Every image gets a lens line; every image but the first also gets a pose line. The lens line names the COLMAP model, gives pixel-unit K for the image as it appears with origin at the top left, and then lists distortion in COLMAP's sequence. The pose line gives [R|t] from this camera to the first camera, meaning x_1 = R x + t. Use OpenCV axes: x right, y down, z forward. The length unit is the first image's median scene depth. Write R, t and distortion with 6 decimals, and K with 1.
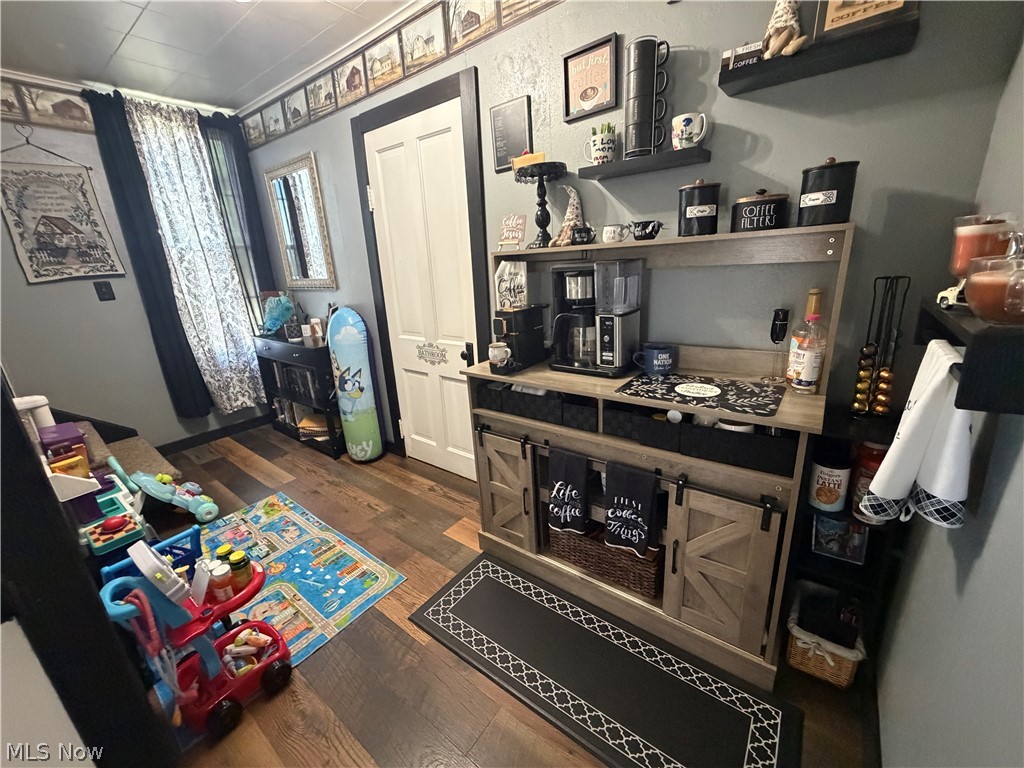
lens RADIAL K [[408.8, 0, 509.3], [0, 408.8, 383.9], [0, 0, 1]] dist [-0.000524, 0.000285]
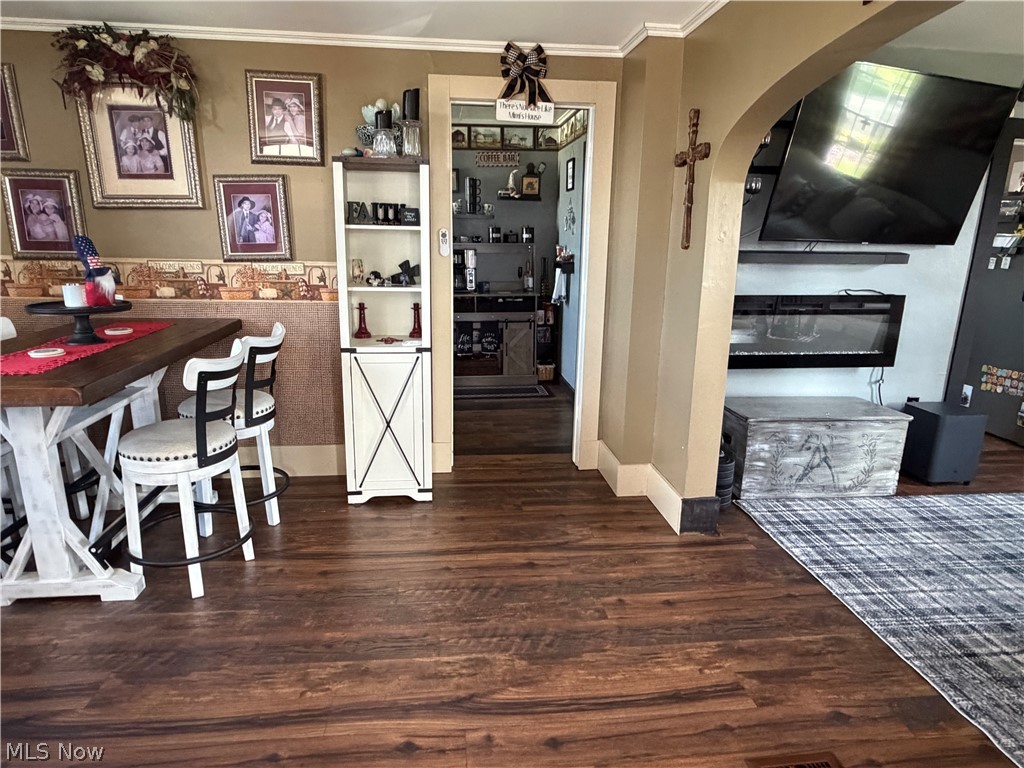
lens RADIAL K [[616.9, 0, 511.3], [0, 616.9, 386.1], [0, 0, 1]] dist [0.000027, 0.001349]
pose [[0.706759, -0.099460, 0.700428, -2.430966], [0.158658, 0.987133, -0.019921, 0.697387], [-0.689434, 0.125207, 0.713445, -1.940369]]
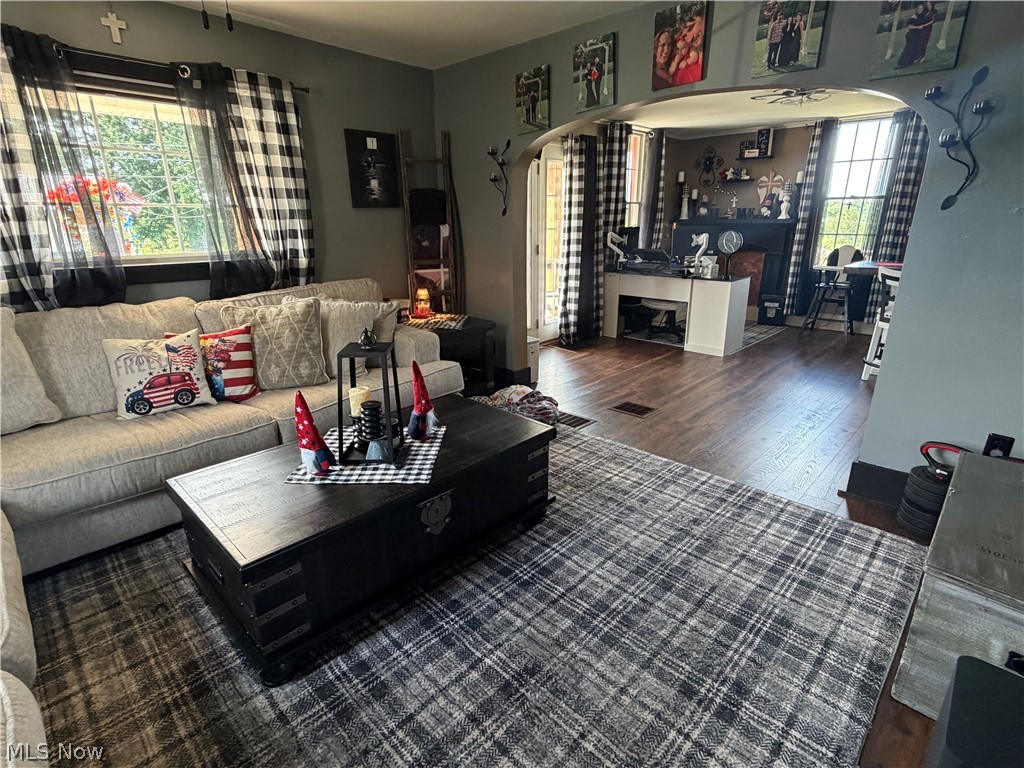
lens RADIAL K [[515.1, 0, 509.4], [0, 515.1, 388.1], [0, 0, 1]] dist [-0.000951, 0.000079]
pose [[-0.094726, 0.364888, -0.926220, 1.007643], [-0.285797, 0.881270, 0.376409, 0.591460], [0.953597, 0.300367, 0.020805, -2.137023]]
